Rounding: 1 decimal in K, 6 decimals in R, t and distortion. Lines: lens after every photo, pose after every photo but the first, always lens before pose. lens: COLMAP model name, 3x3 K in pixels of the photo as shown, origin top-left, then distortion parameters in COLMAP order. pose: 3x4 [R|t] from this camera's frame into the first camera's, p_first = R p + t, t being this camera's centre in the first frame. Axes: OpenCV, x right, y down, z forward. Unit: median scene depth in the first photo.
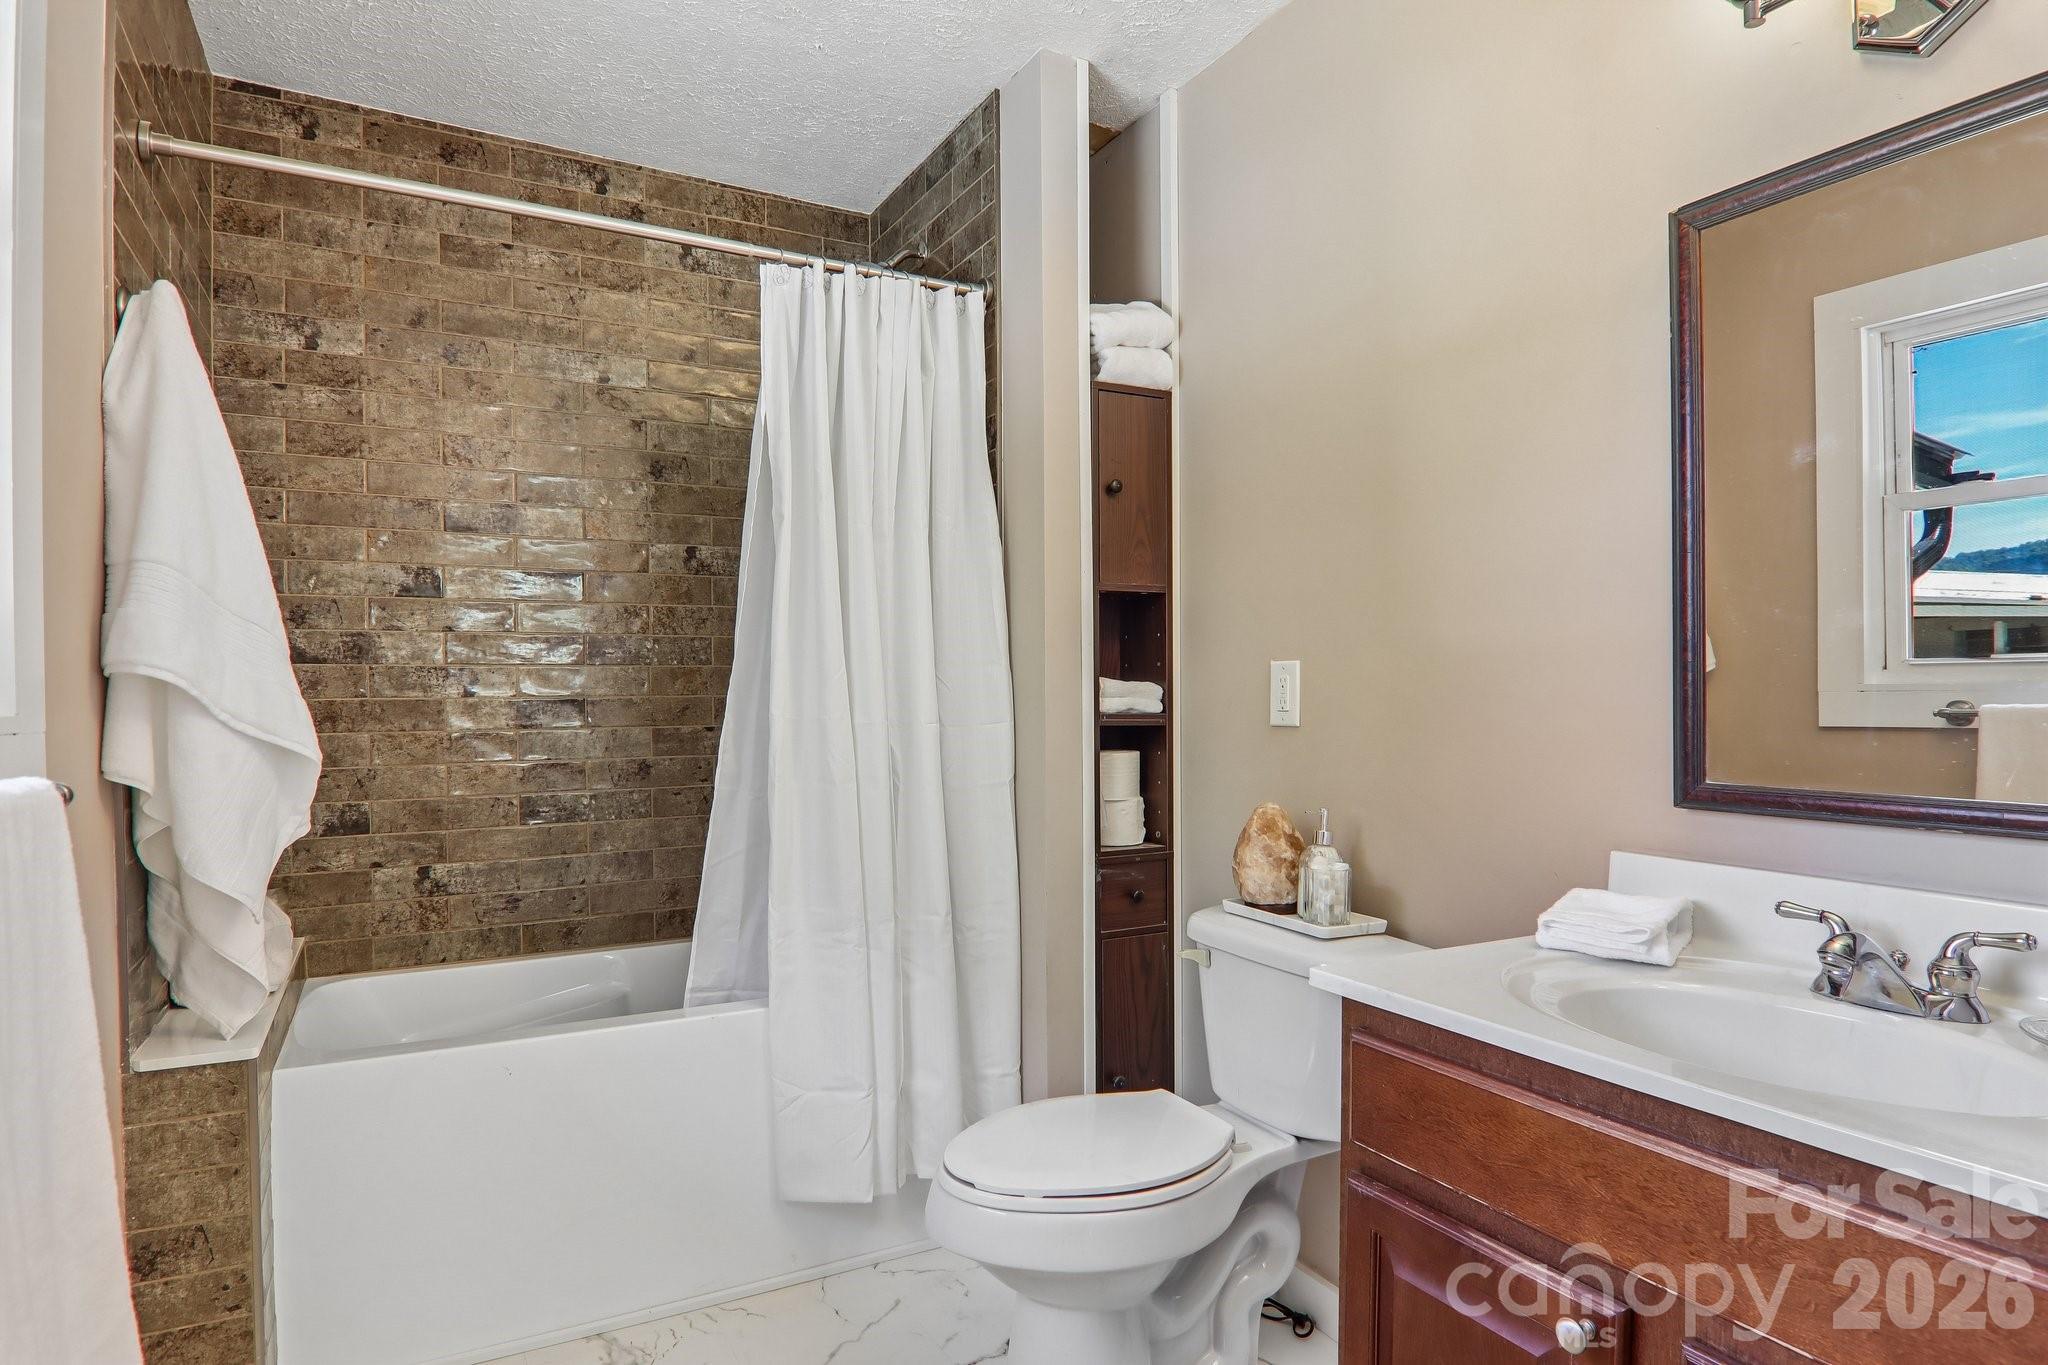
lens RADIAL K [[1132.7, 0, 1025.5], [0, 1132.7, 697.9], [0, 0, 1]] dist [-0.000350, -0.017557]
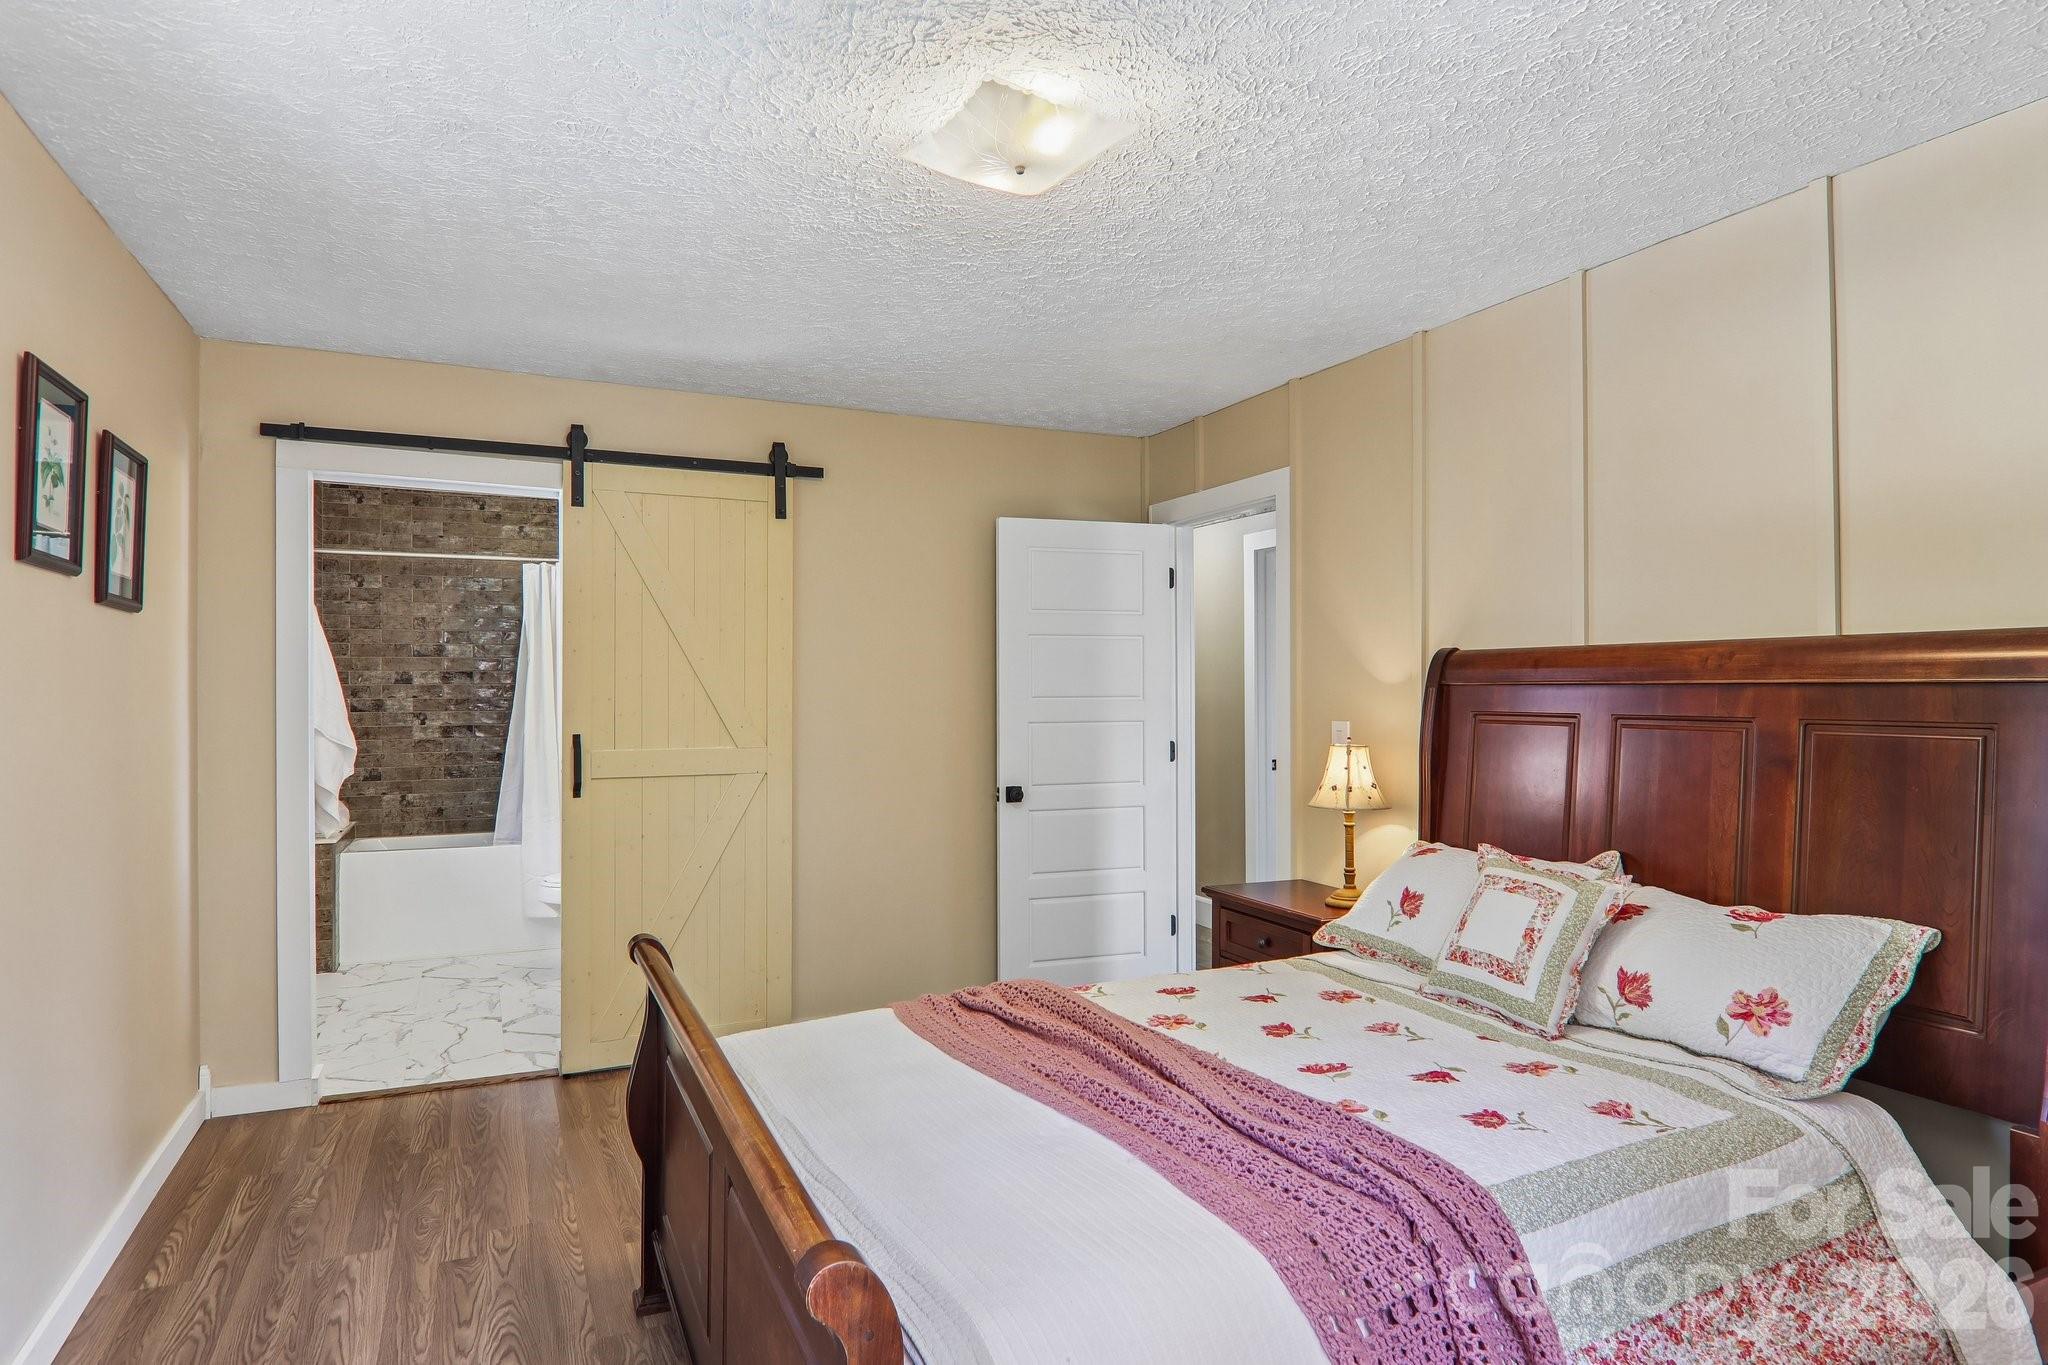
lens RADIAL K [[1132.7, 0, 1021.6], [0, 1132.7, 676.7], [0, 0, 1]] dist [-0.000350, -0.017557]
pose [[0.997459, 0.003063, -0.071178, 0.994272], [-0.004400, 0.999817, -0.018638, -0.066883], [0.071108, 0.018904, 0.997290, -1.373105]]
